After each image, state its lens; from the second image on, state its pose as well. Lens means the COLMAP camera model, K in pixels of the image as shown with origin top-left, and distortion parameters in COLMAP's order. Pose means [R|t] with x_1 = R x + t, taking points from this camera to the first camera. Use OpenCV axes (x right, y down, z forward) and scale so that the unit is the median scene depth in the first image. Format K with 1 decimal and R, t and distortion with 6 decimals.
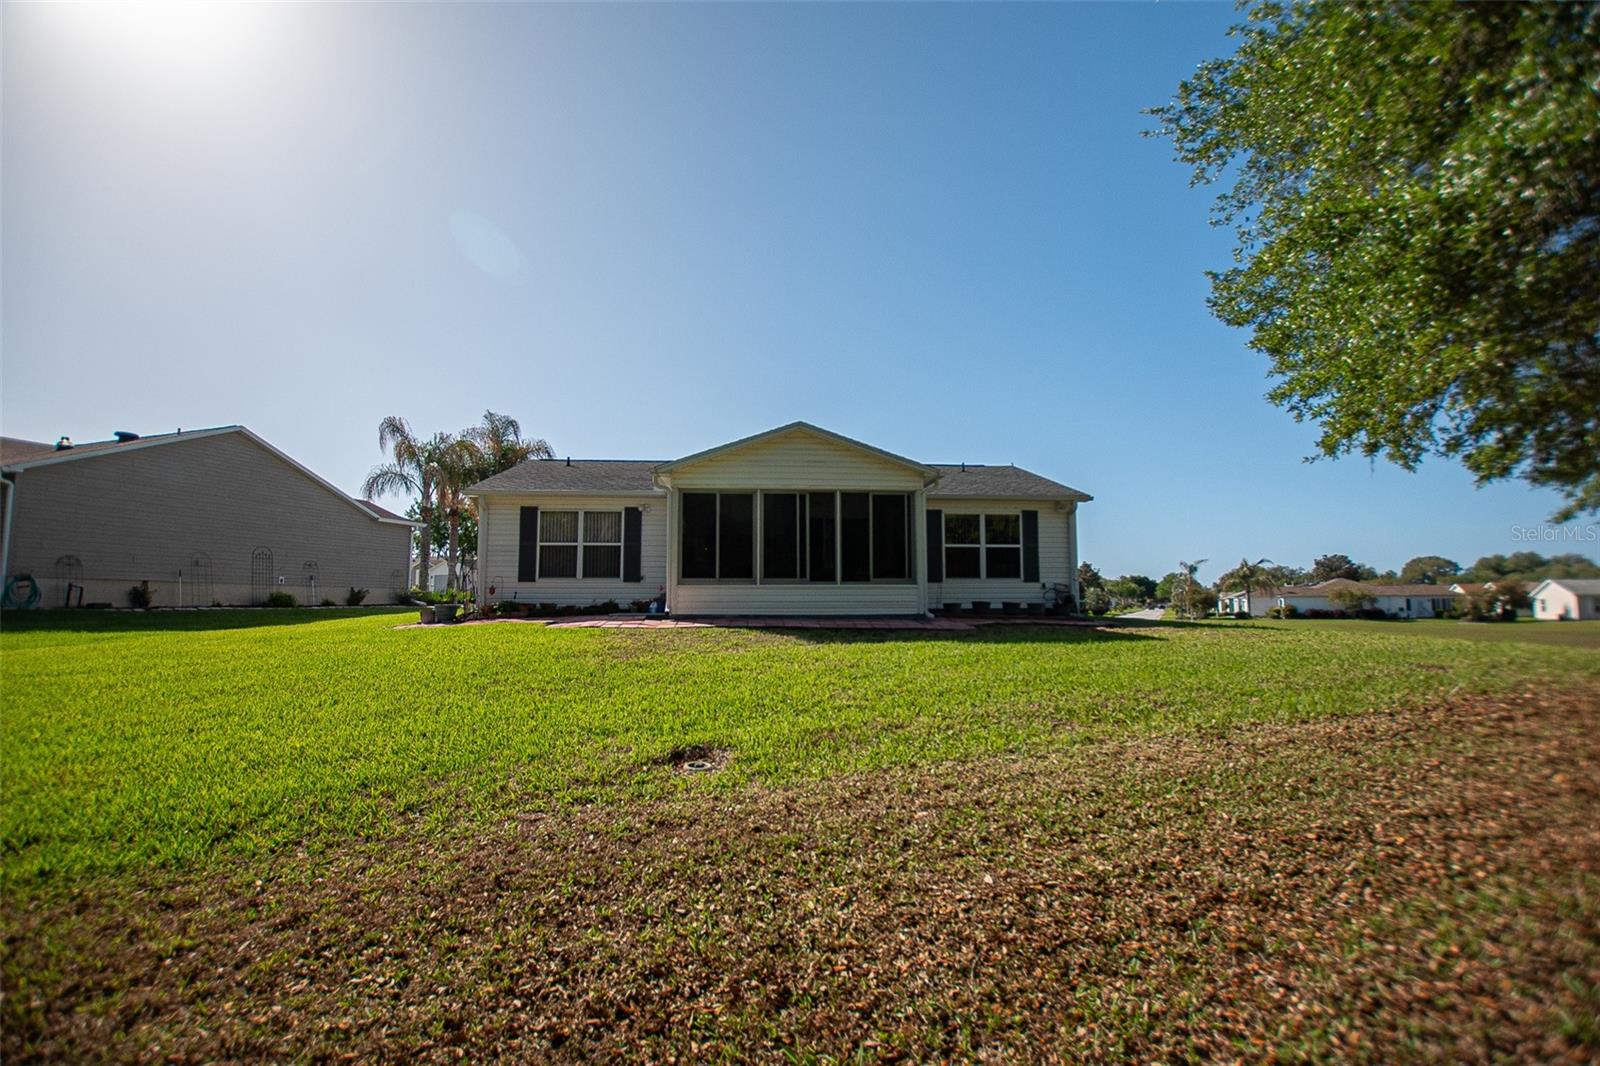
lens RADIAL K [[701.0, 0, 794.1], [0, 701.0, 539.3], [0, 0, 1]] dist [-0.023634, 0.000367]
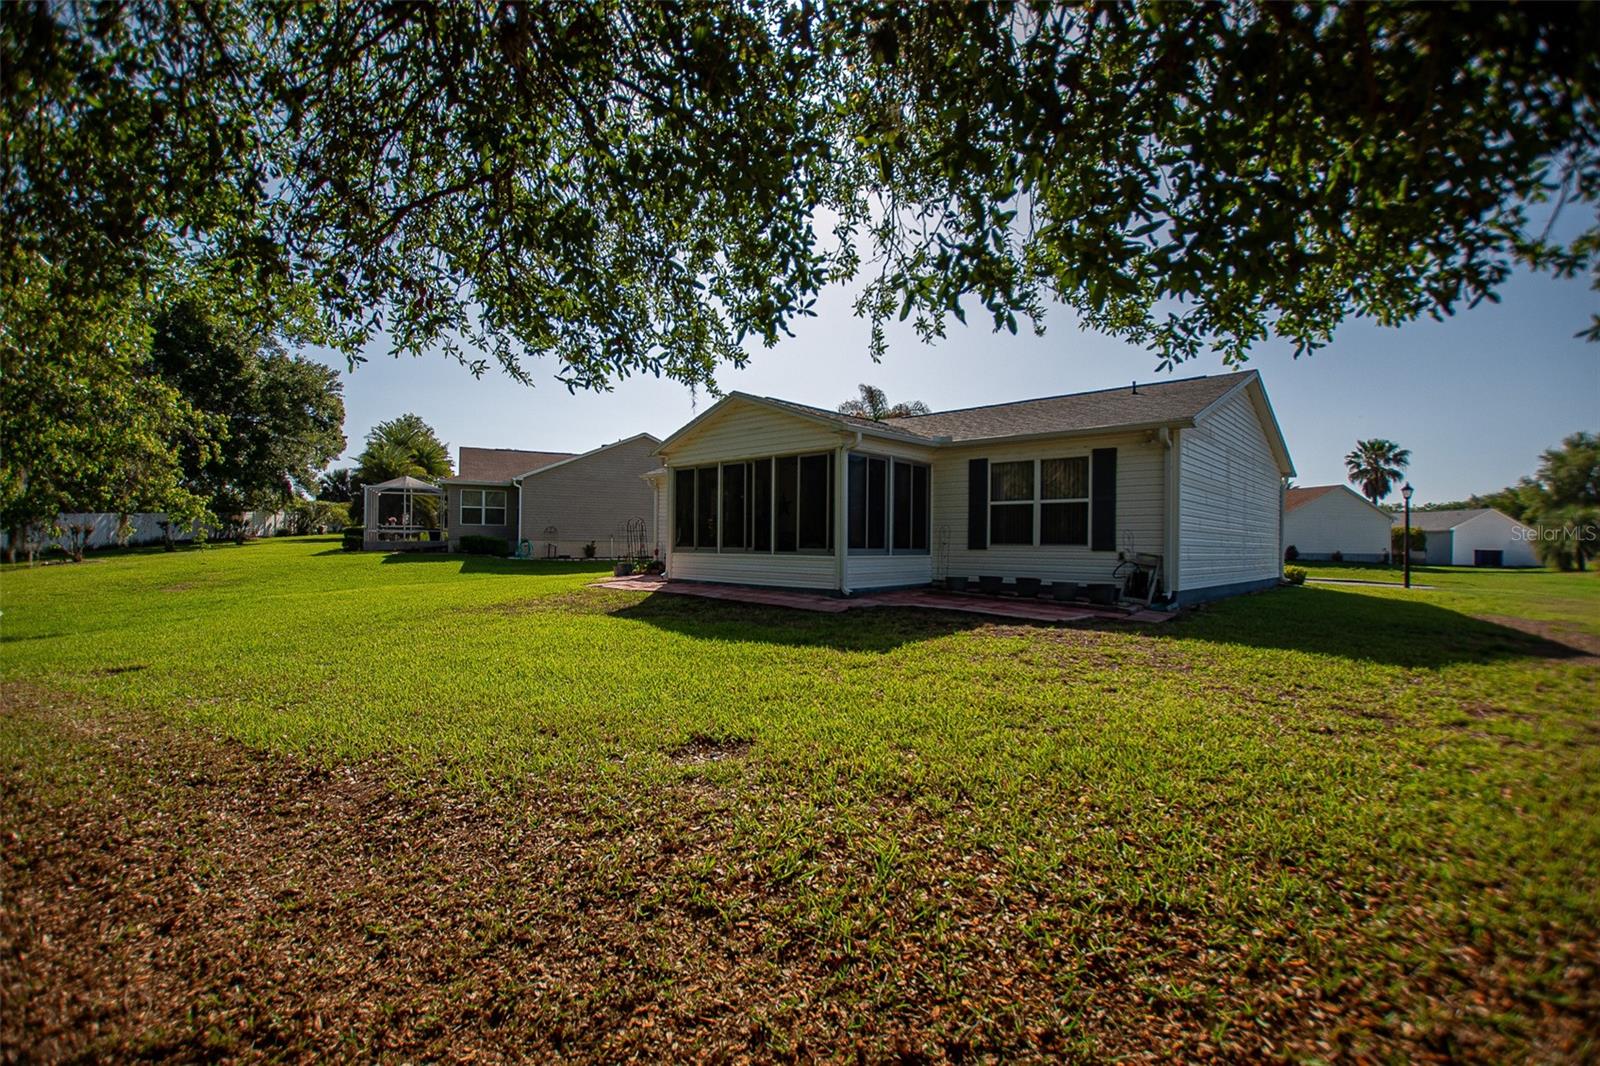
lens RADIAL K [[706.2, 0, 801.4], [0, 706.2, 543.8], [0, 0, 1]] dist [-0.028021, 0.000179]
pose [[0.679618, 0.006392, -0.733539, 0.654715], [0.053687, 0.996847, 0.058428, -0.003802], [0.731599, -0.079090, 0.677132, 0.300368]]
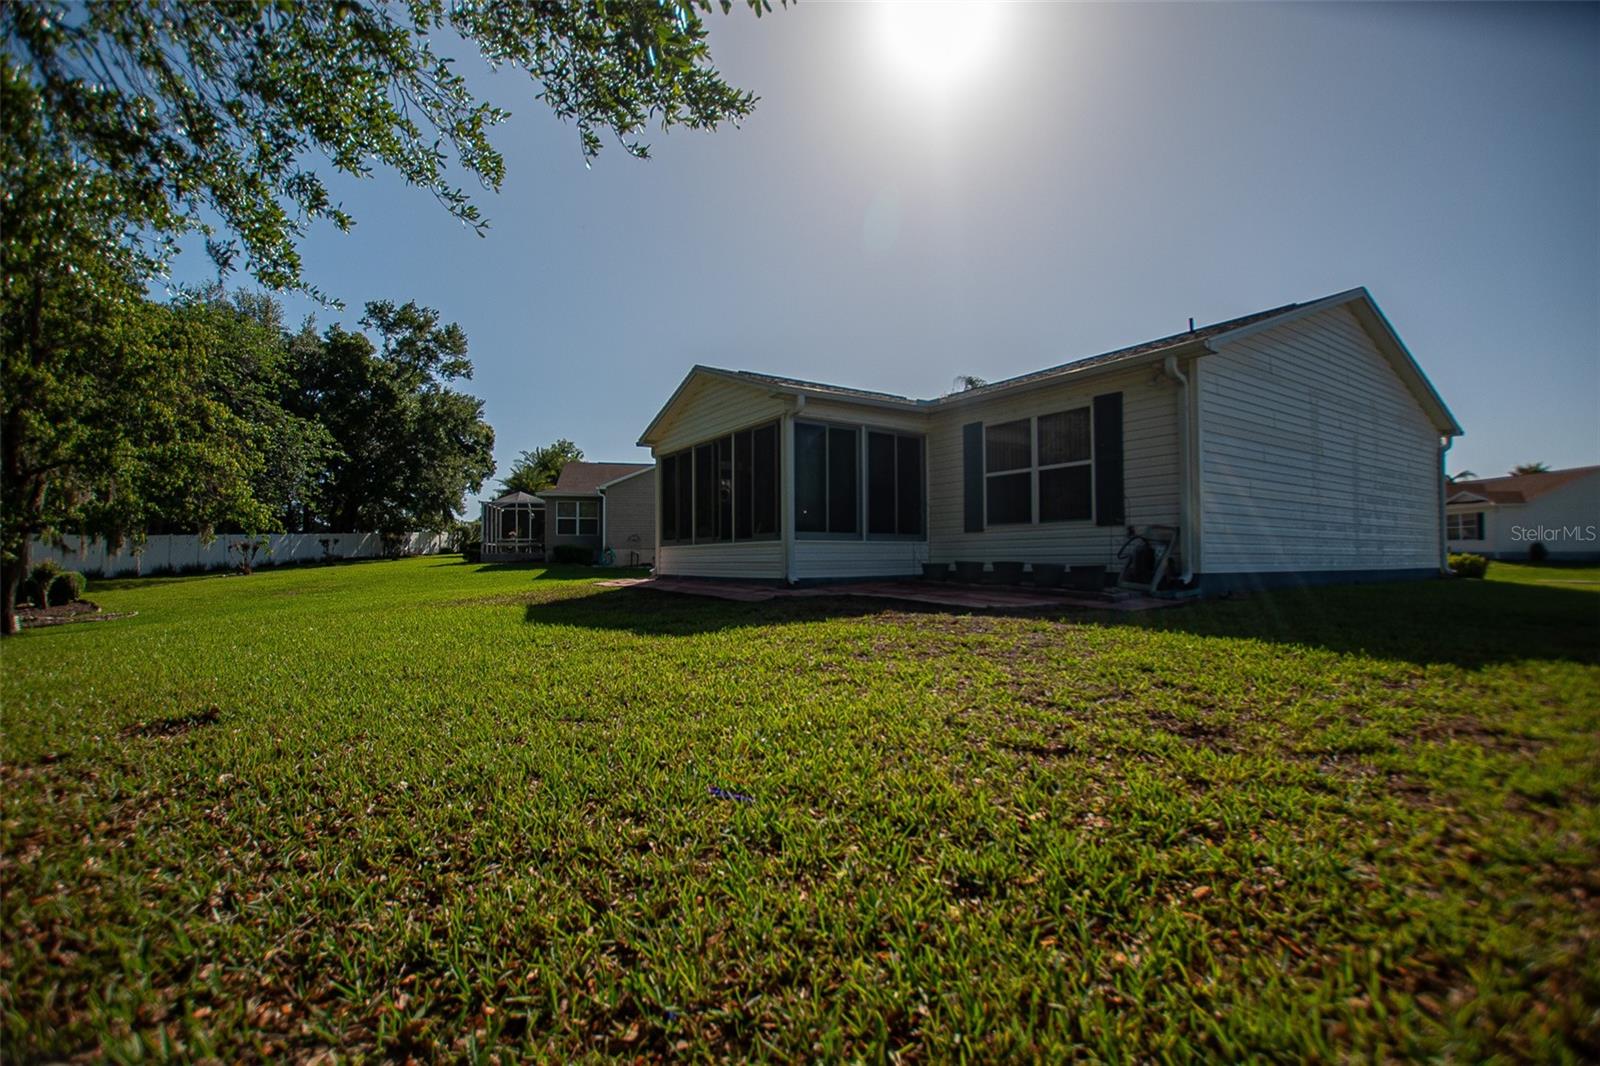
lens RADIAL K [[717.6, 0, 803.0], [0, 717.6, 541.9], [0, 0, 1]] dist [-0.029226, -0.000146]
pose [[0.494002, -0.025481, -0.869087, 0.708176], [0.080292, 0.996636, 0.016419, 0.045633], [0.865746, -0.077892, 0.494386, 0.518409]]
